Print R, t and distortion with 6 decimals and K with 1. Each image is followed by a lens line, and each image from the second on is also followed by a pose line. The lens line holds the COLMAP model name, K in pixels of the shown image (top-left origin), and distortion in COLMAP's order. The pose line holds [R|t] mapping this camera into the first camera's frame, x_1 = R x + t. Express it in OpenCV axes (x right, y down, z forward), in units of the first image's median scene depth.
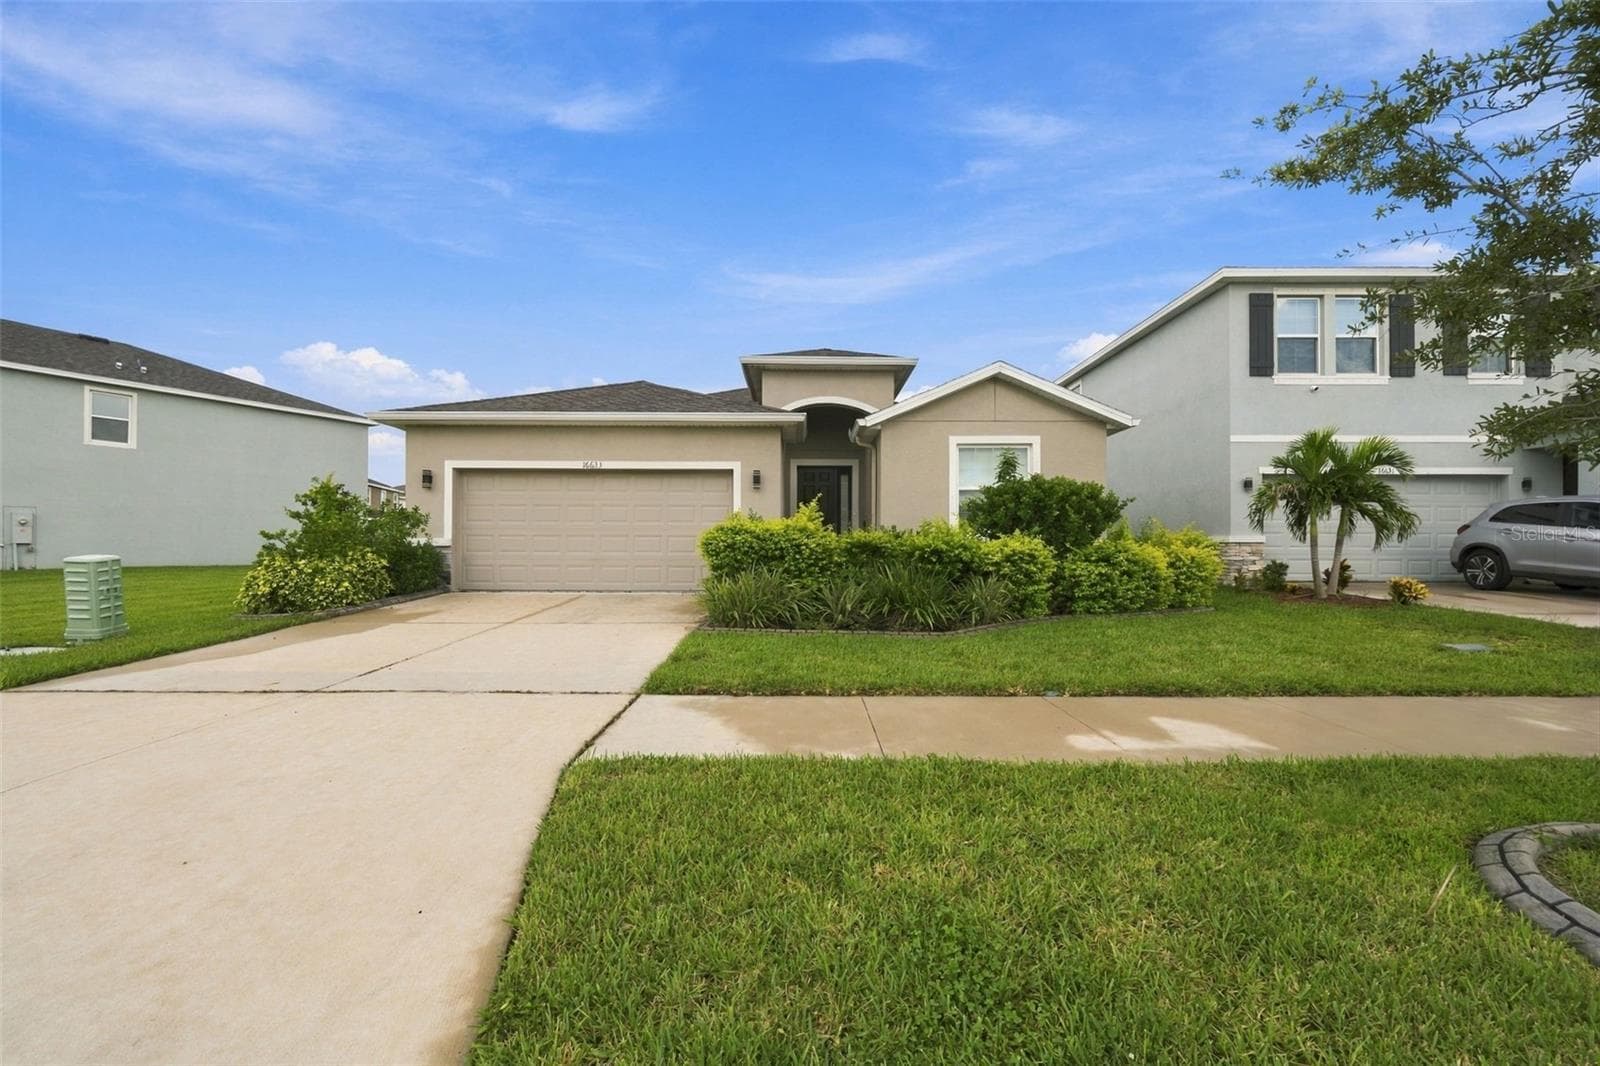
lens RADIAL K [[649.8, 0, 800.0], [0, 649.8, 533.0], [0, 0, 1]] dist [-0.000828, -0.000032]
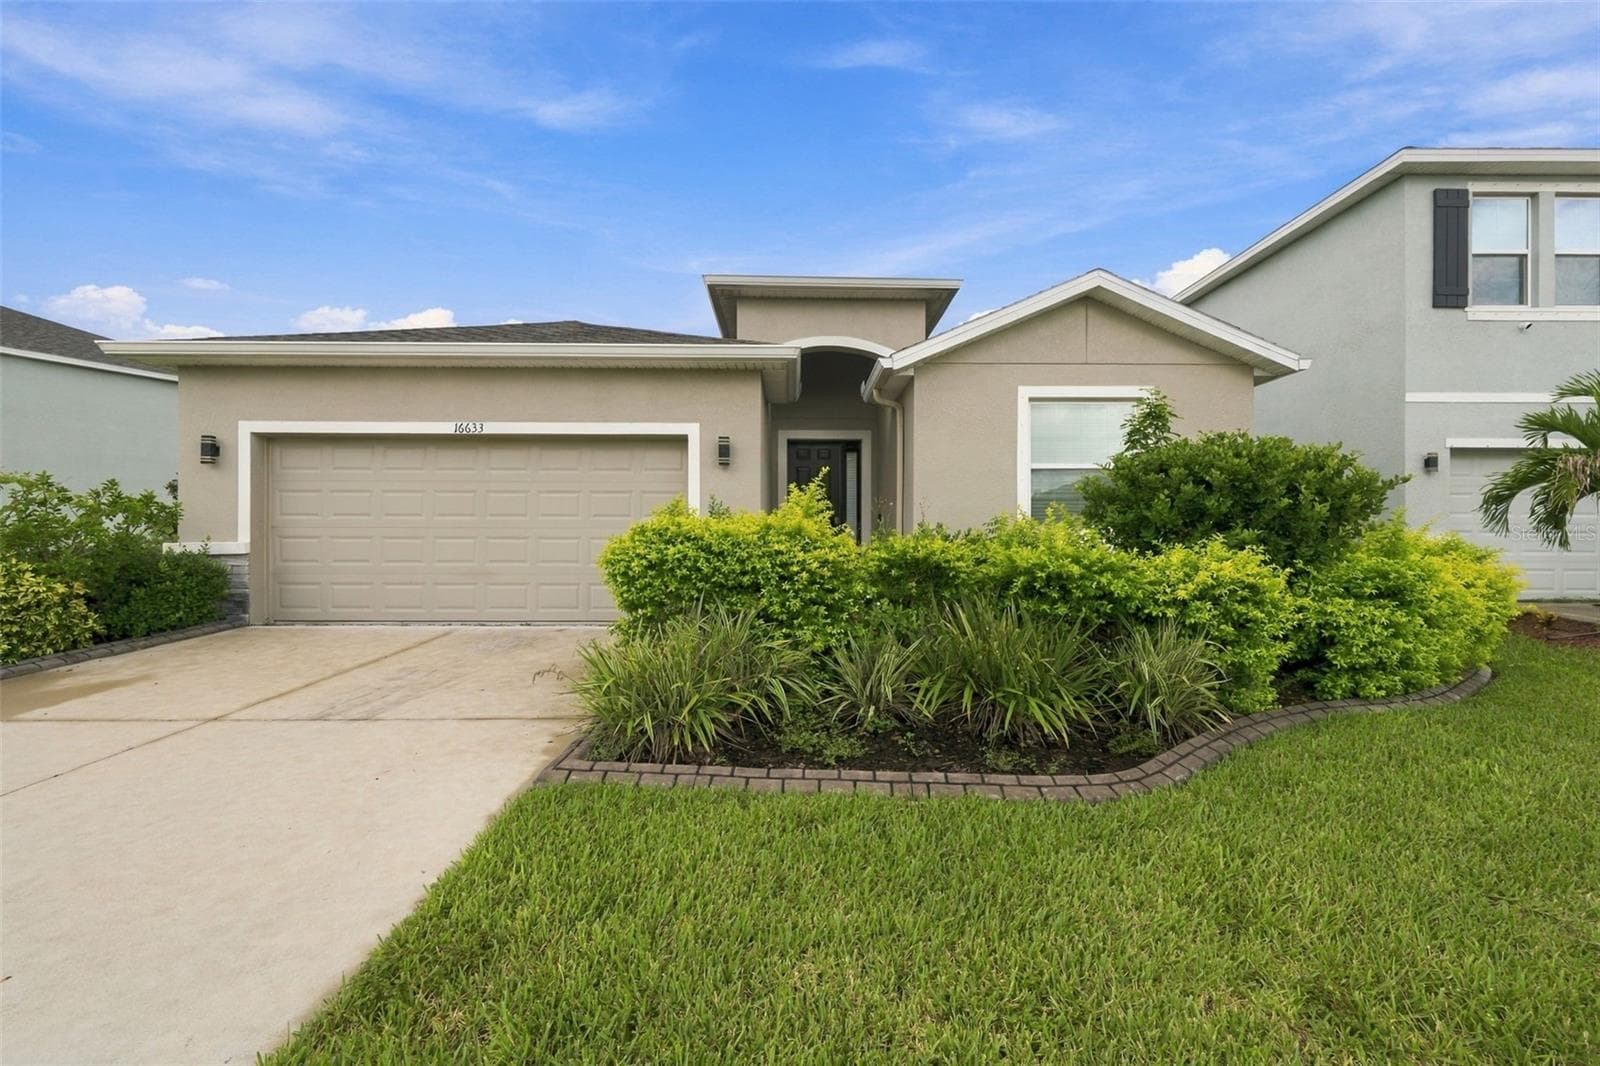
lens RADIAL K [[637.5, 0, 800.0], [0, 637.5, 533.0], [0, 0, 1]] dist [-0.001074, -0.000316]
pose [[0.999923, 0.000105, 0.012395, 0.001303], [-0.000291, 0.999888, 0.014967, -0.010295], [-0.012393, -0.014970, 0.999811, 0.366816]]
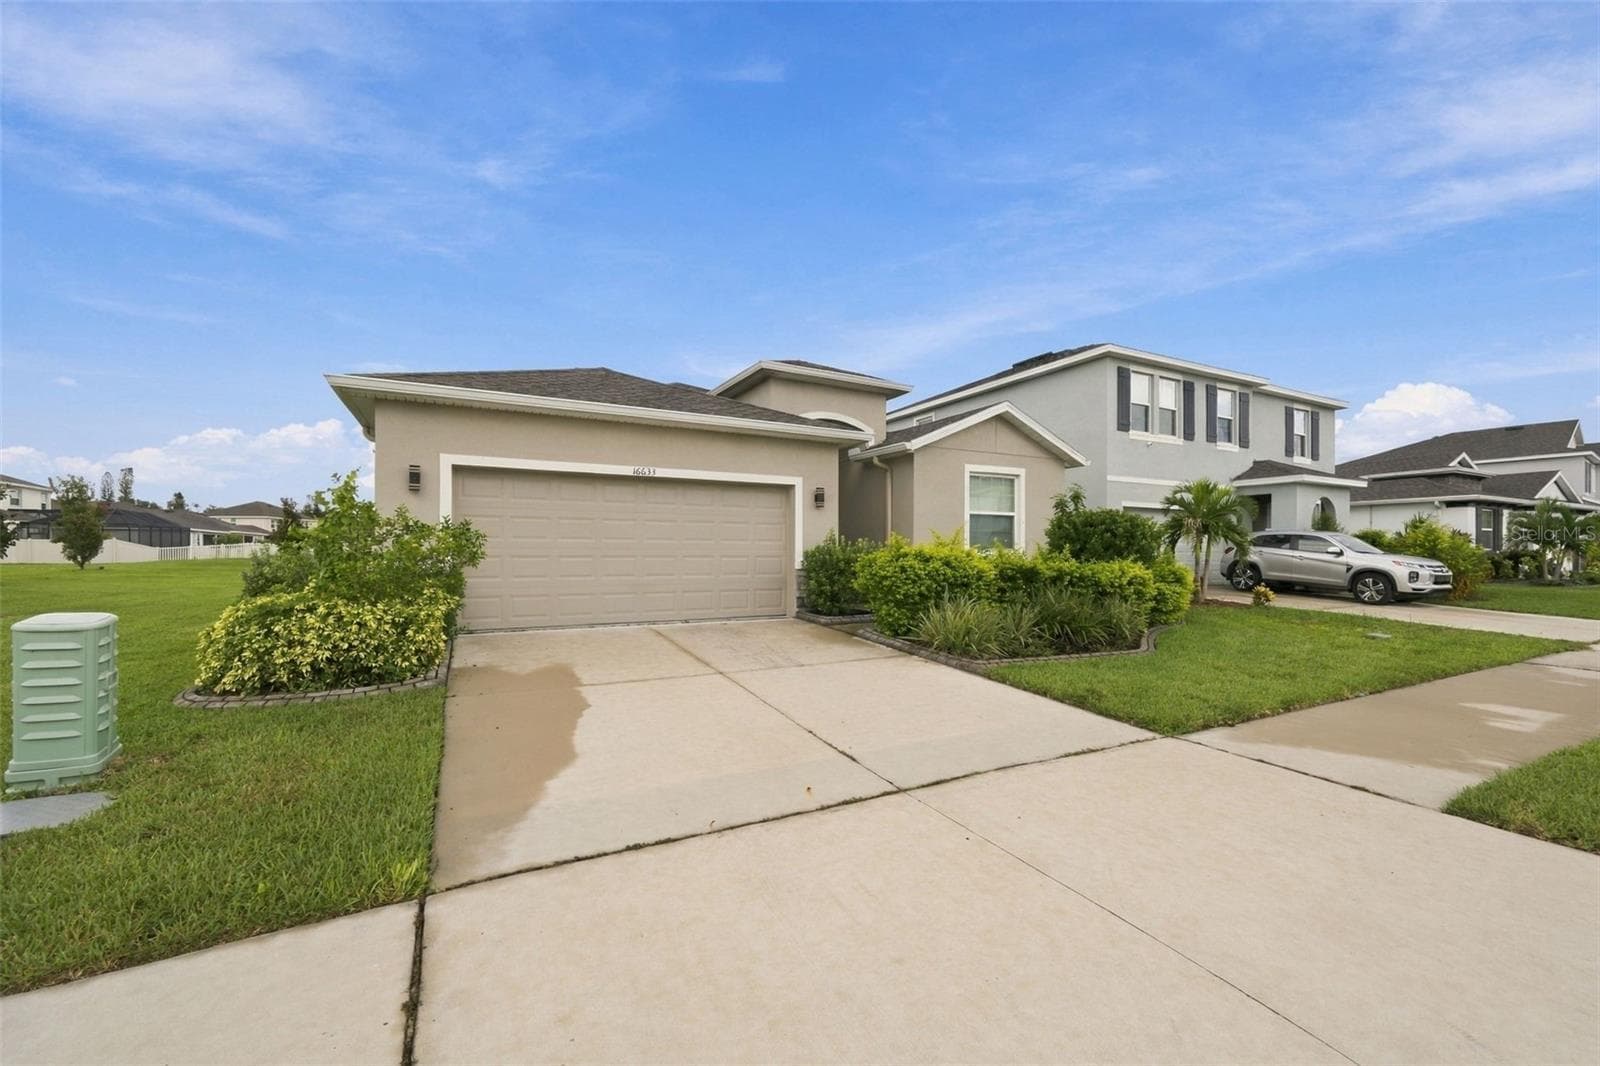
lens RADIAL K [[649.8, 0, 800.0], [0, 649.8, 533.0], [0, 0, 1]] dist [-0.000828, -0.000032]
pose [[0.885063, 0.014468, 0.465246, -0.535193], [-0.012232, 0.999895, -0.007824, -0.022383], [-0.465310, 0.001233, 0.885147, 0.172787]]
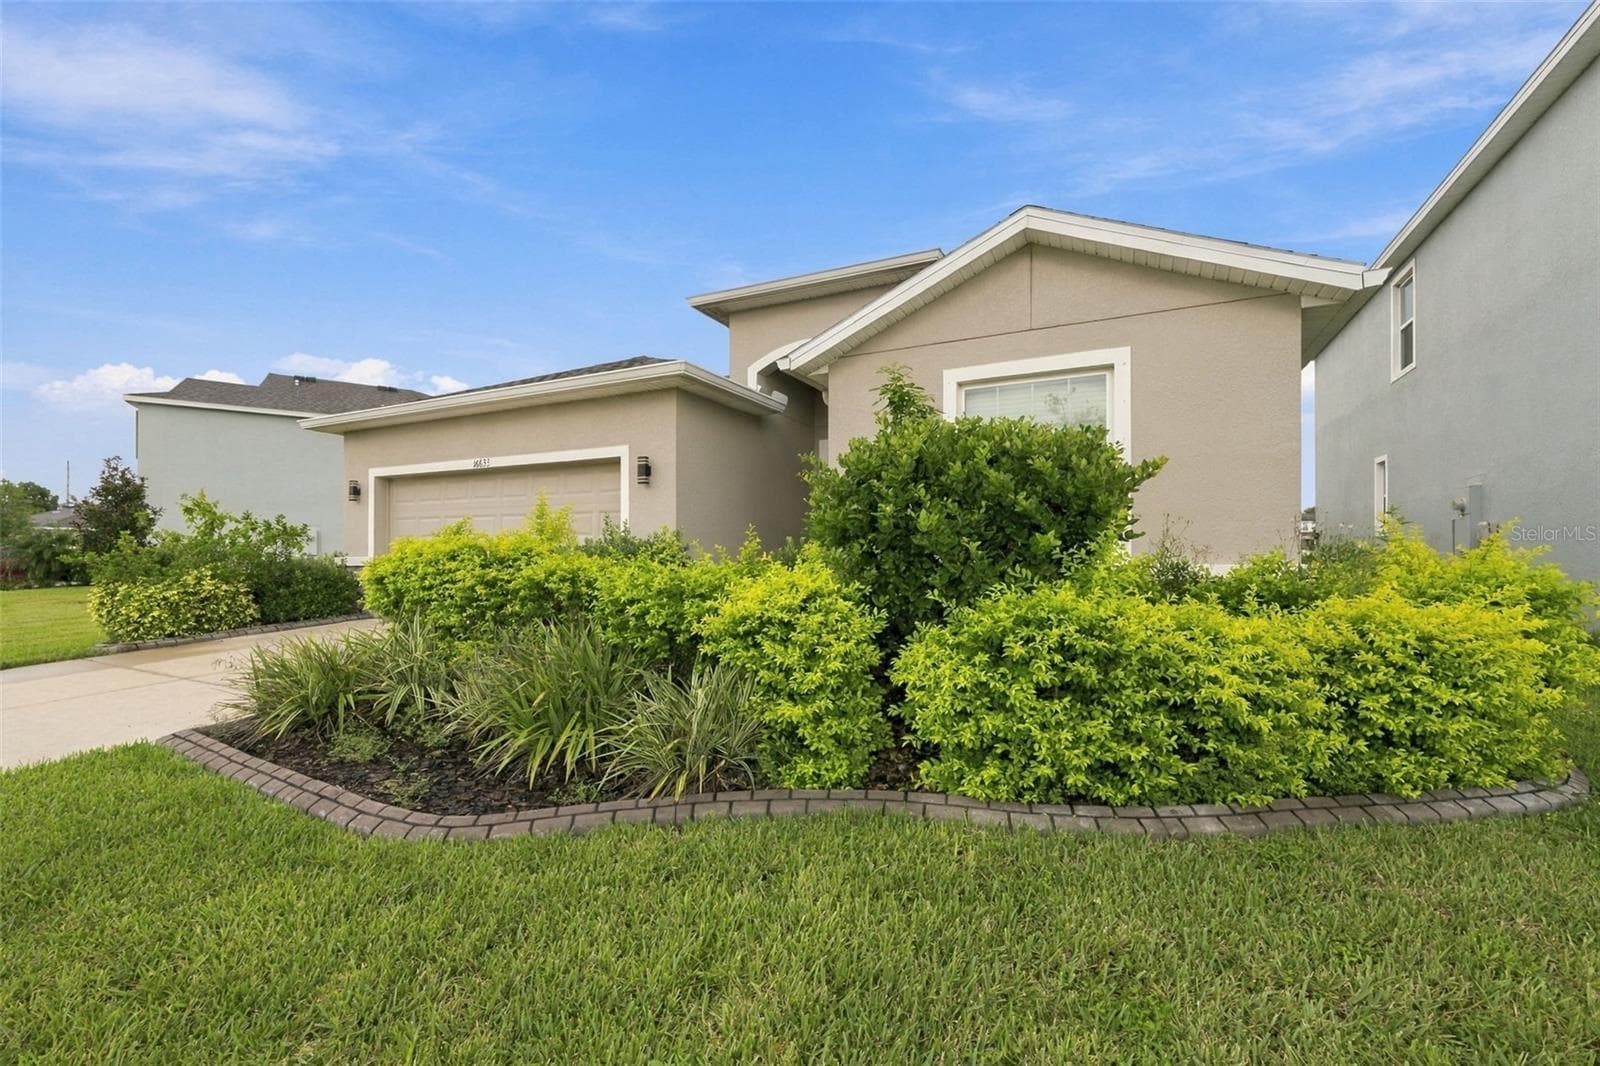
lens RADIAL K [[655.3, 0, 808.5], [0, 655.3, 553.6], [0, 0, 1]] dist [0.007071, 0.000138]
pose [[0.895772, 0.000909, -0.444513, 0.385747], [0.010206, 0.999692, 0.022610, -0.010352], [0.444397, -0.024790, 0.895487, 0.473249]]
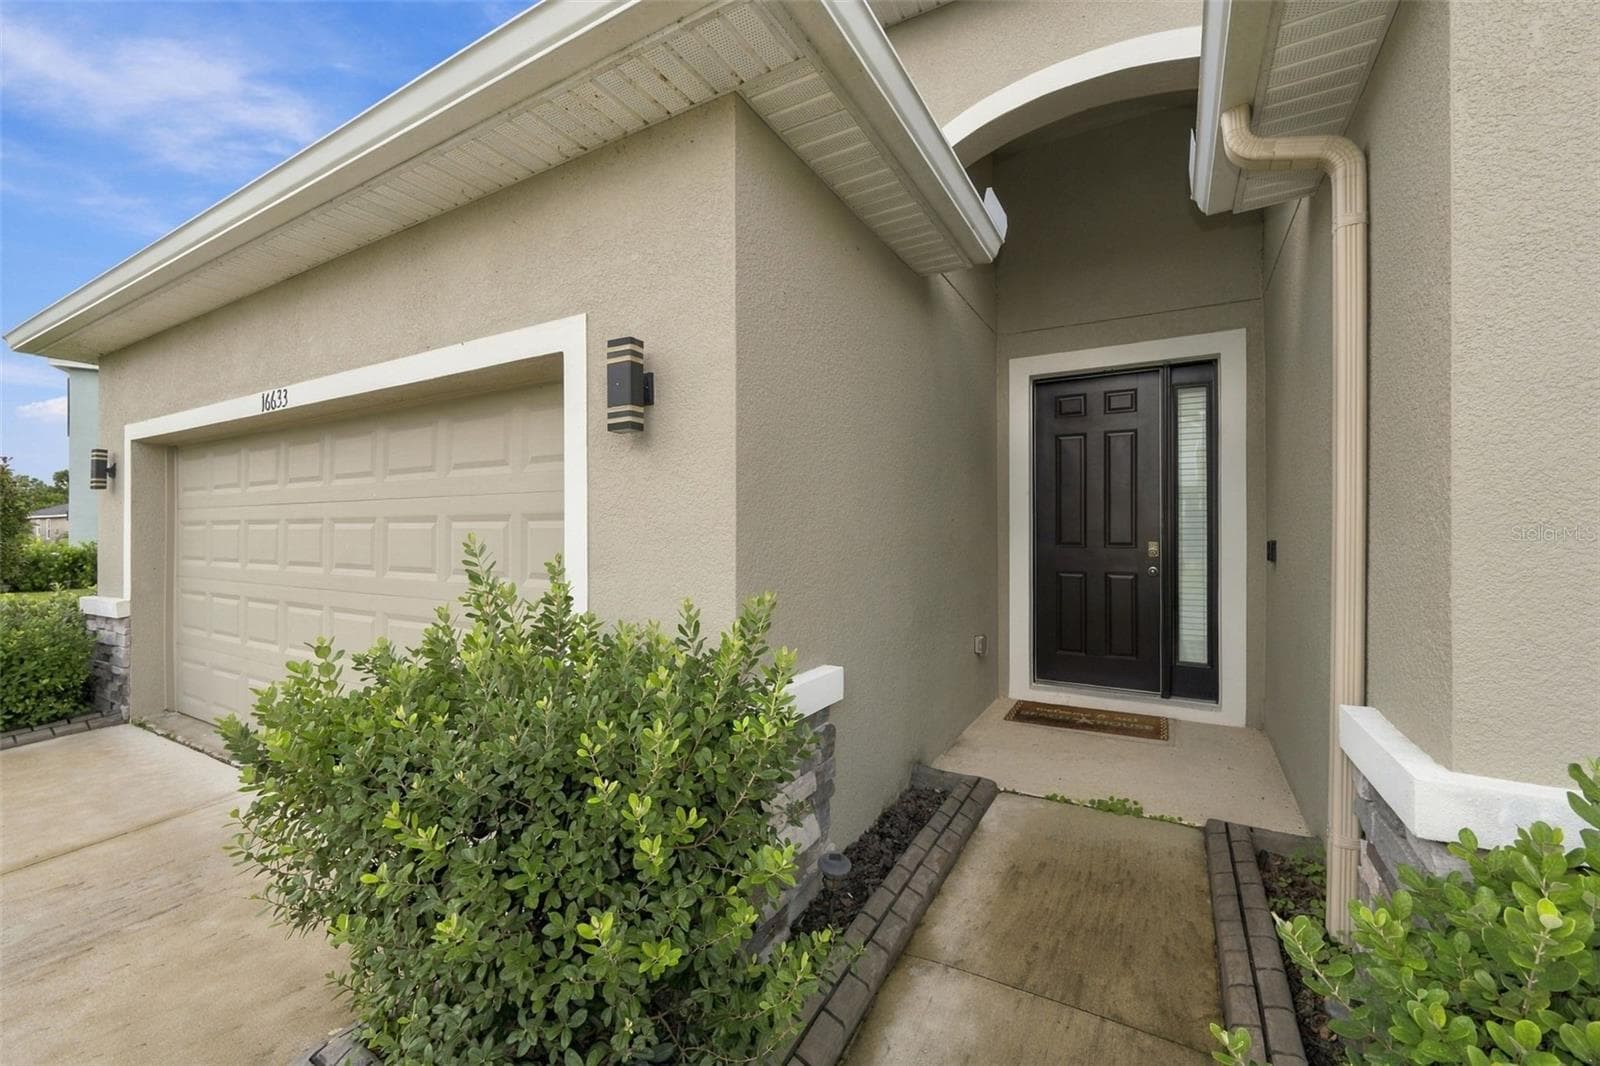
lens RADIAL K [[649.8, 0, 800.0], [0, 649.8, 533.0], [0, 0, 1]] dist [-0.000828, -0.000032]
pose [[0.868343, -0.002985, -0.495955, 0.079401], [0.015338, 0.999665, 0.020838, -0.040406], [0.495727, -0.025702, 0.868098, 0.855174]]
